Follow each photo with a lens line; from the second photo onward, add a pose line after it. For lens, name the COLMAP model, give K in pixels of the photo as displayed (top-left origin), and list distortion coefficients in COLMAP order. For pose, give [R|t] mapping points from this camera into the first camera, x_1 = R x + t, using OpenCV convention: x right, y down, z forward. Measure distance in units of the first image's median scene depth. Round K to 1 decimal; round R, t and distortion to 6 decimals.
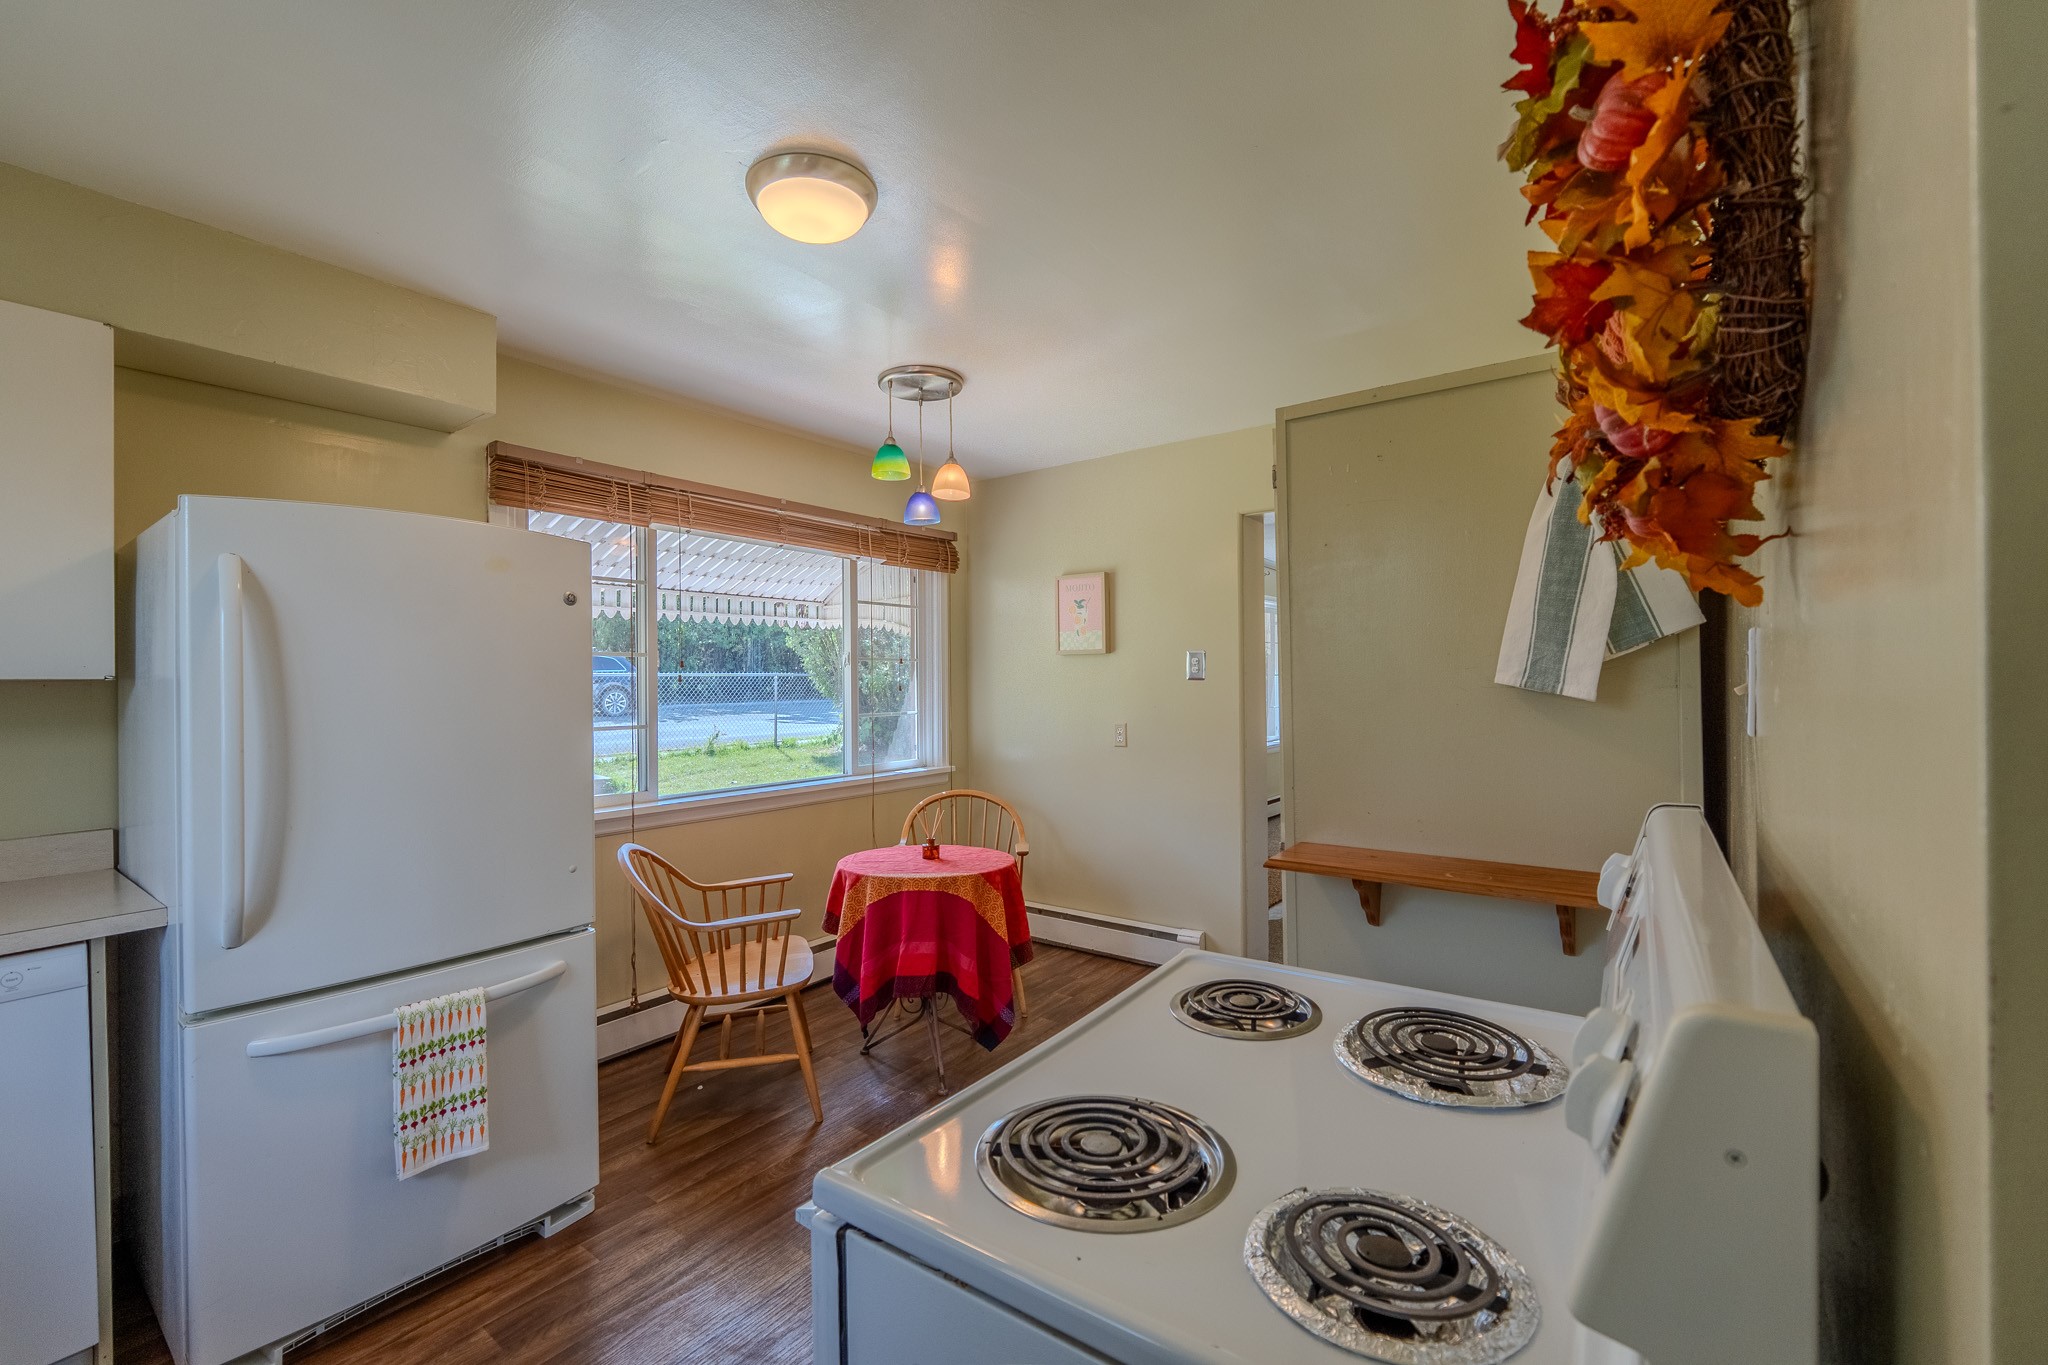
lens RADIAL K [[853.5, 0, 1027.9], [0, 853.5, 678.2], [0, 0, 1]] dist [-0.004350, -0.000497]
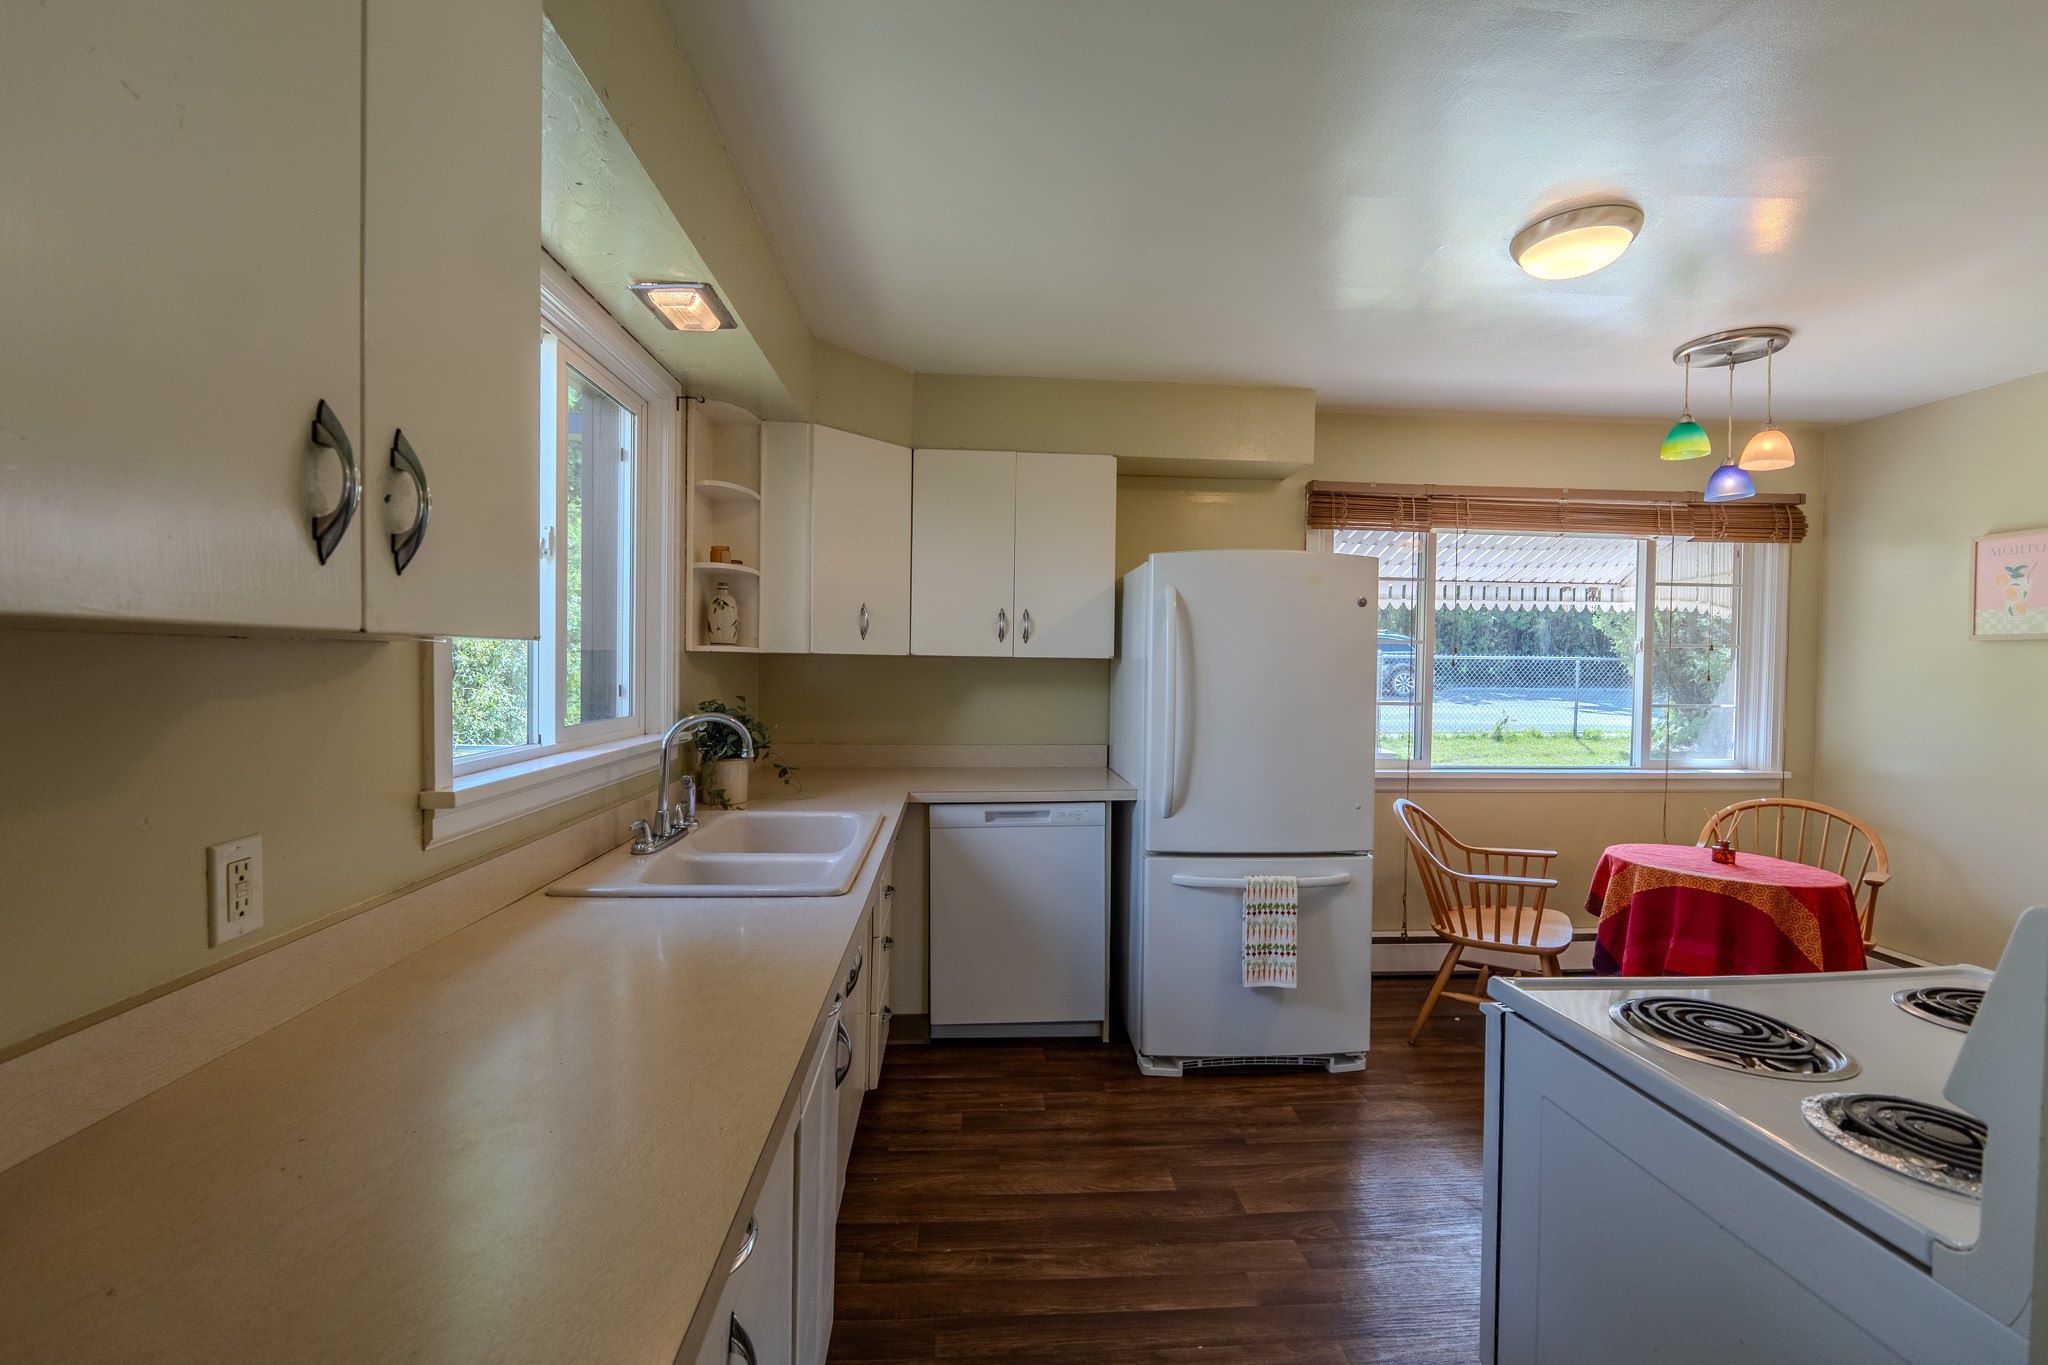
lens RADIAL K [[853.5, 0, 1020.7], [0, 853.5, 682.5], [0, 0, 1]] dist [-0.004350, -0.000497]
pose [[0.641410, 0.036691, -0.766320, 0.108877], [-0.015471, 0.999271, 0.034896, -0.005276], [0.767042, -0.010527, 0.641510, -0.196612]]
